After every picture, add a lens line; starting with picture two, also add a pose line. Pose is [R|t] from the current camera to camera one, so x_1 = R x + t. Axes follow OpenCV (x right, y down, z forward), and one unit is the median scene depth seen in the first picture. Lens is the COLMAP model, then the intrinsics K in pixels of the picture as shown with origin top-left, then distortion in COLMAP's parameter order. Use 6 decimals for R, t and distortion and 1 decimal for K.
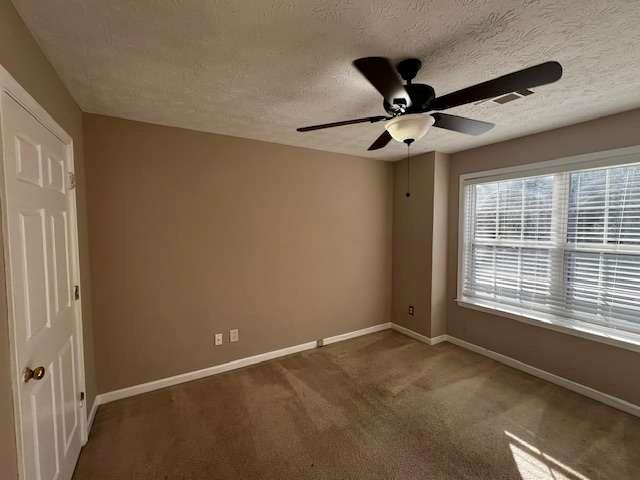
lens RADIAL K [[278.9, 0, 320.0], [0, 278.9, 240.0], [0, 0, 1]] dist [0.000623, 0.000007]
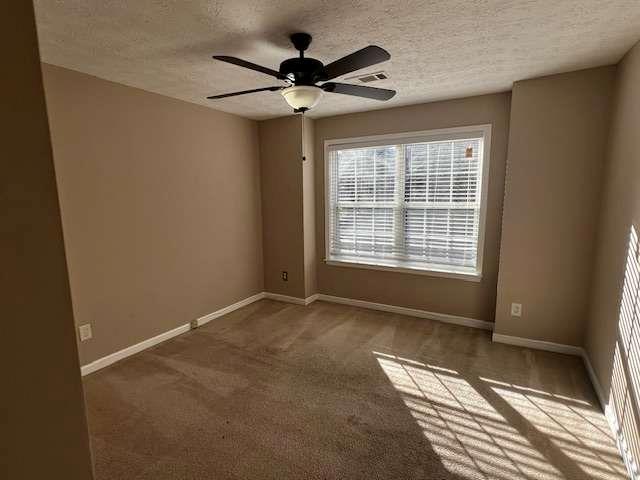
lens RADIAL K [[332.3, 0, 320.0], [0, 332.3, 240.0], [0, 0, 1]] dist [-0.000694, -0.000060]
pose [[0.873275, -0.078260, 0.480902, -0.166068], [0.036129, 0.994700, 0.096265, 0.019812], [-0.485886, -0.066691, 0.871474, -0.117627]]
